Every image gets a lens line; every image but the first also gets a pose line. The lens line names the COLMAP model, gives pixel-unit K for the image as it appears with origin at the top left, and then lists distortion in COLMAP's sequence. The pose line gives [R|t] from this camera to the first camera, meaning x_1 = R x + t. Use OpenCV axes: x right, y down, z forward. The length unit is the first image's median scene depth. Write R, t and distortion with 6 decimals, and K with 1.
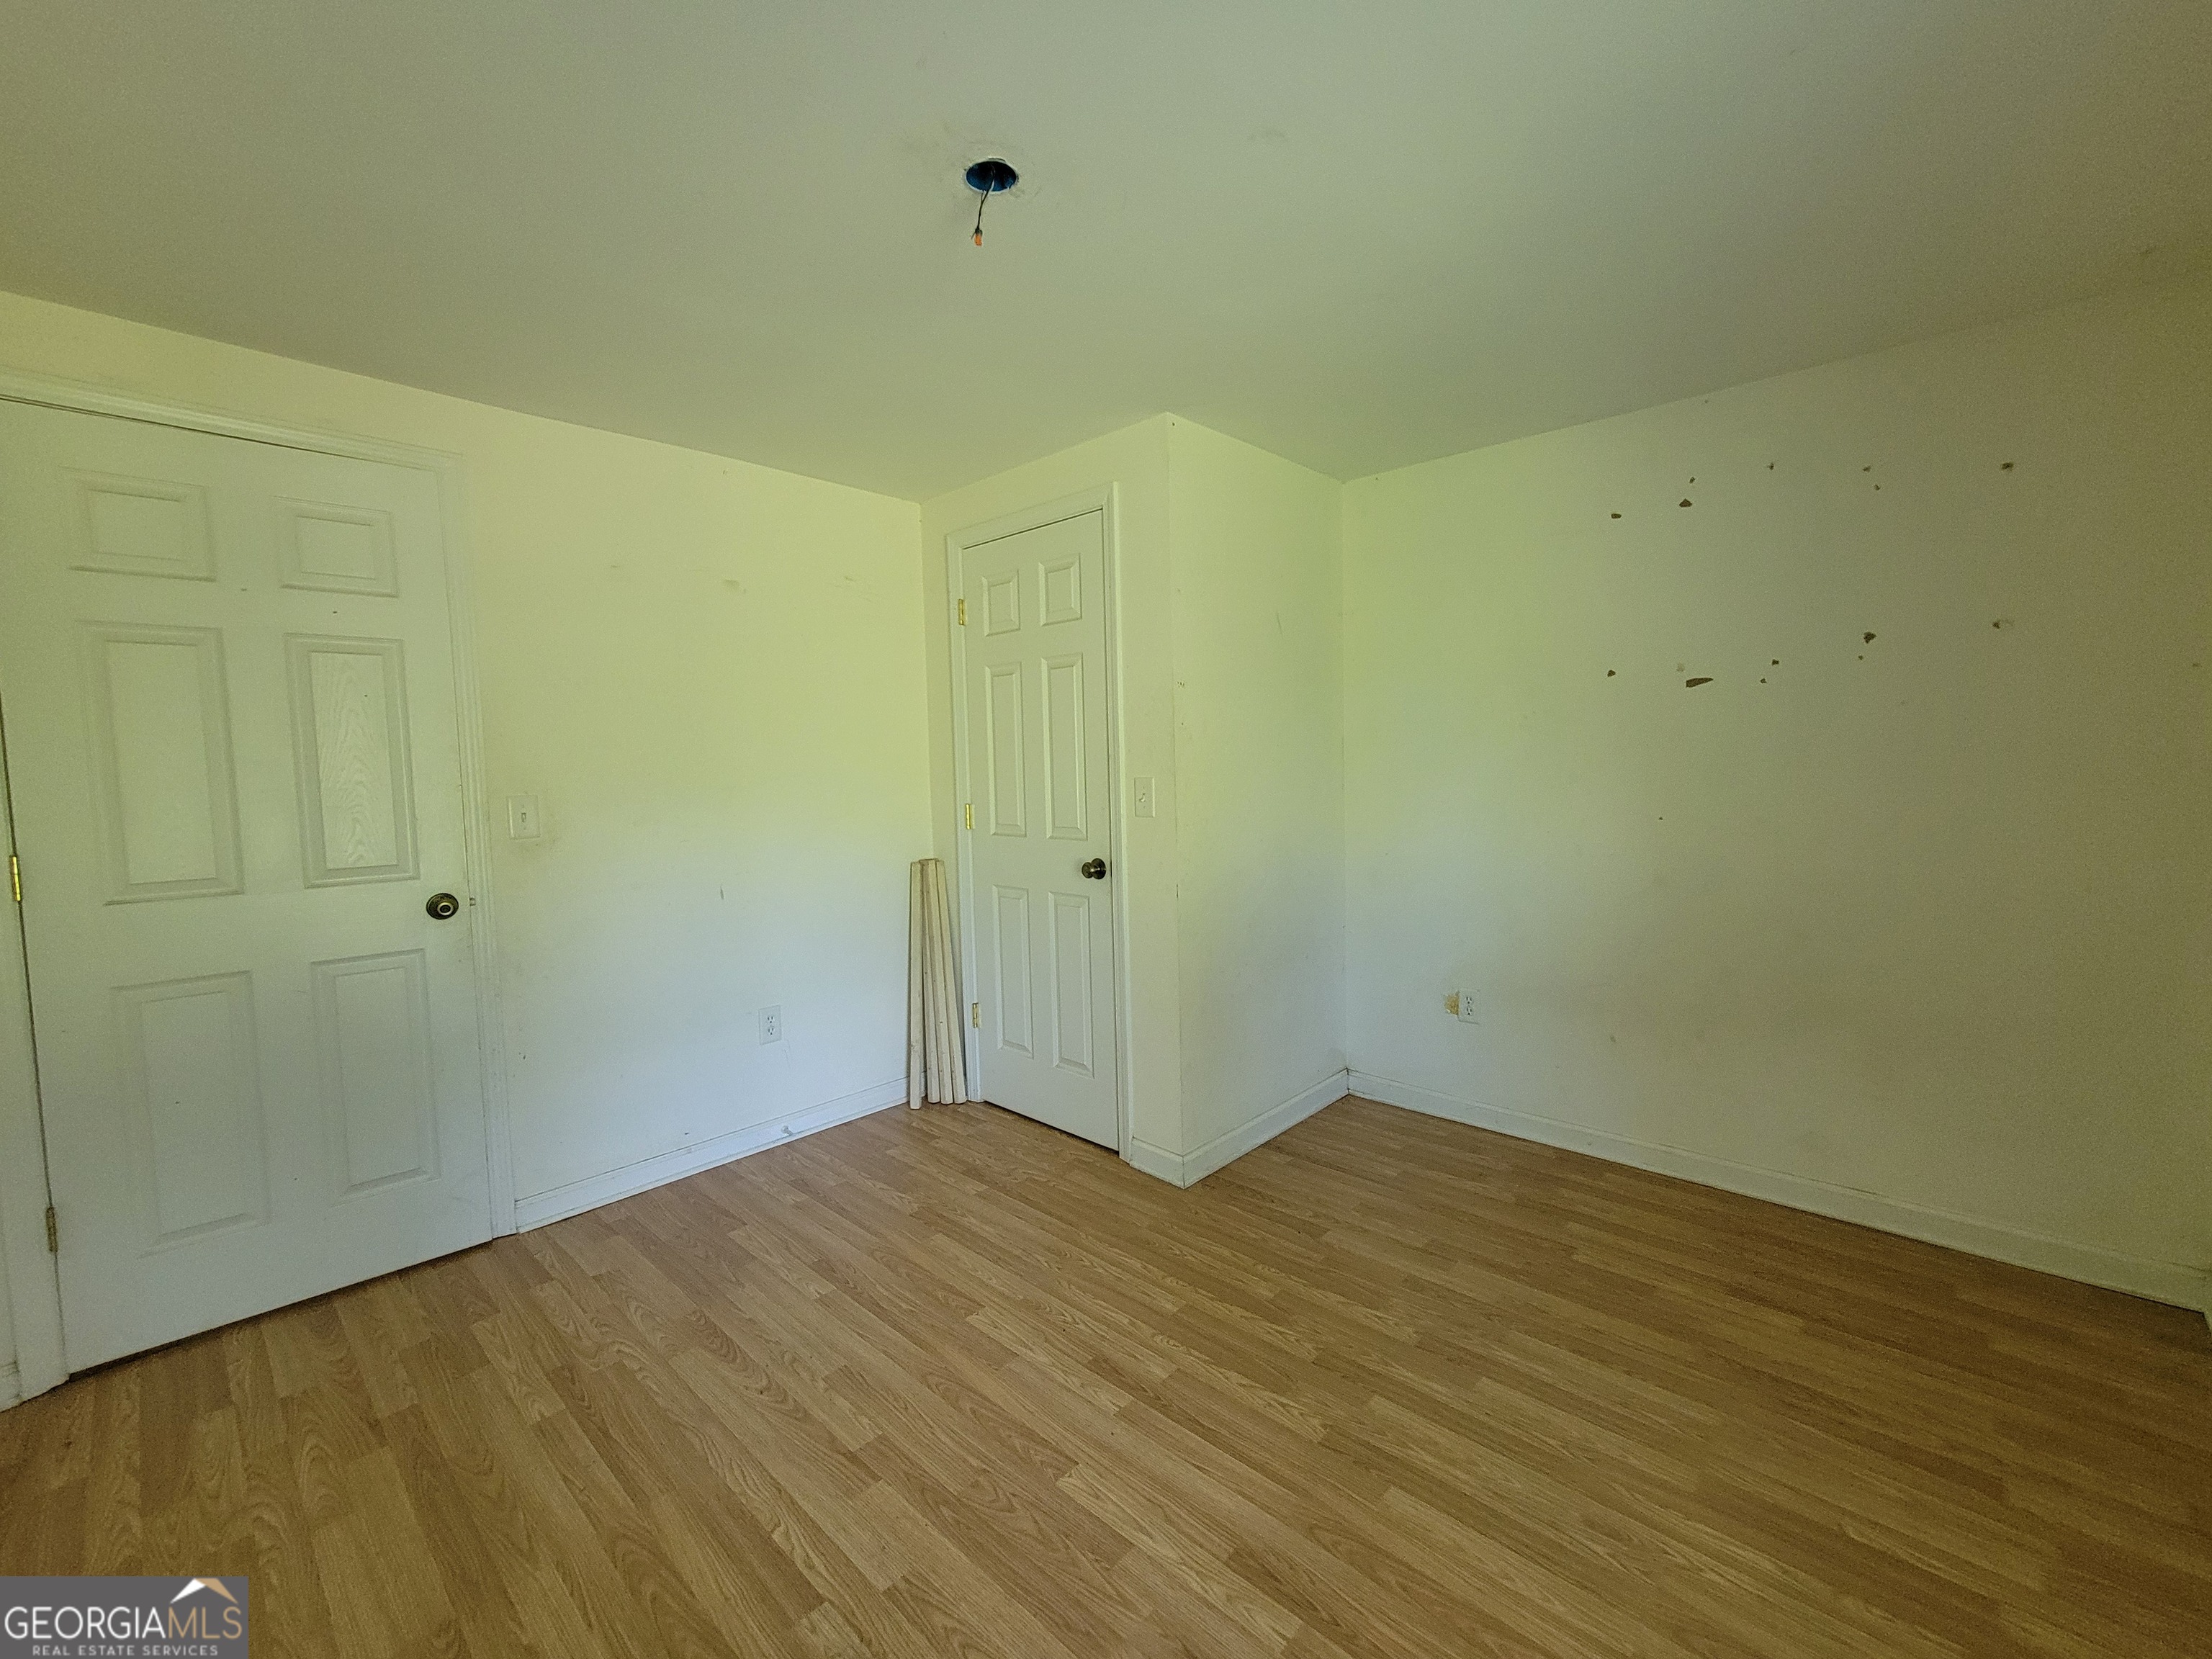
lens RADIAL K [[929.8, 0, 1123.2], [0, 929.8, 809.9], [0, 0, 1]] dist [0.008732, -0.001442]
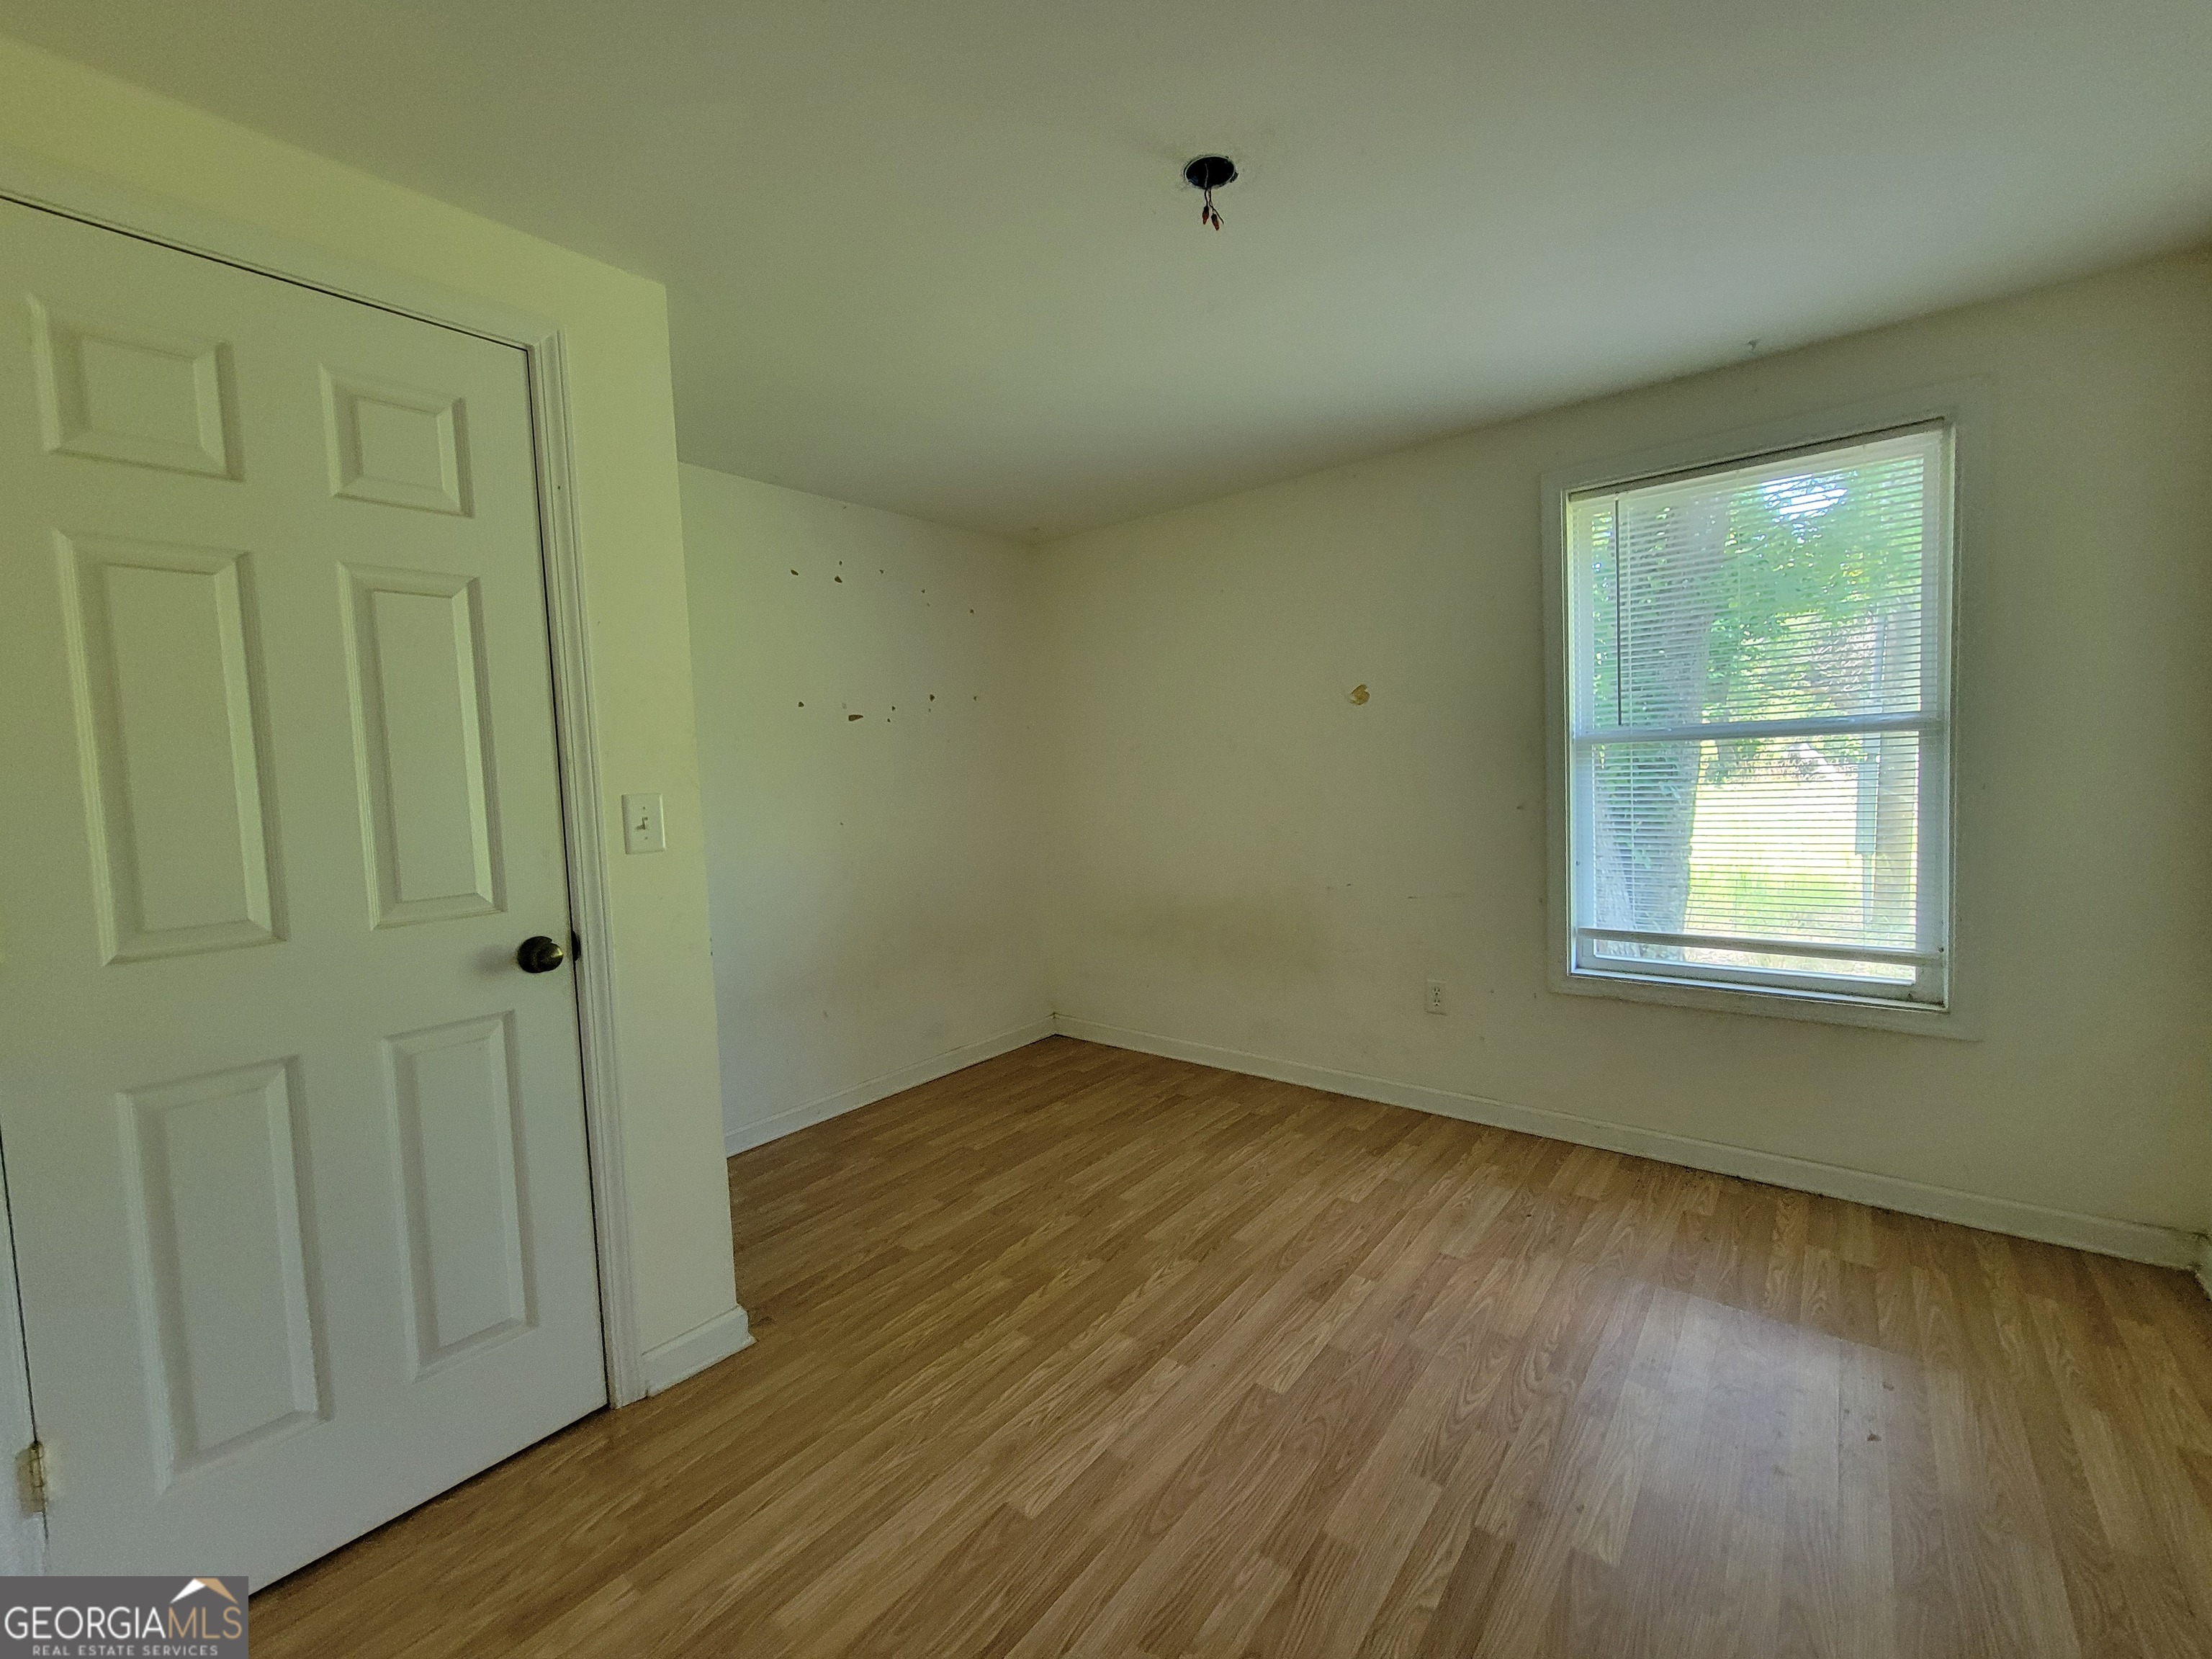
lens RADIAL K [[929.8, 0, 1091.9], [0, 929.8, 809.8], [0, 0, 1]] dist [0.008732, -0.001442]
pose [[-0.072848, -0.018062, 0.997180, -0.974444], [0.098427, 0.994825, 0.025210, -0.011131], [-0.992474, 0.099986, -0.070693, 1.053832]]
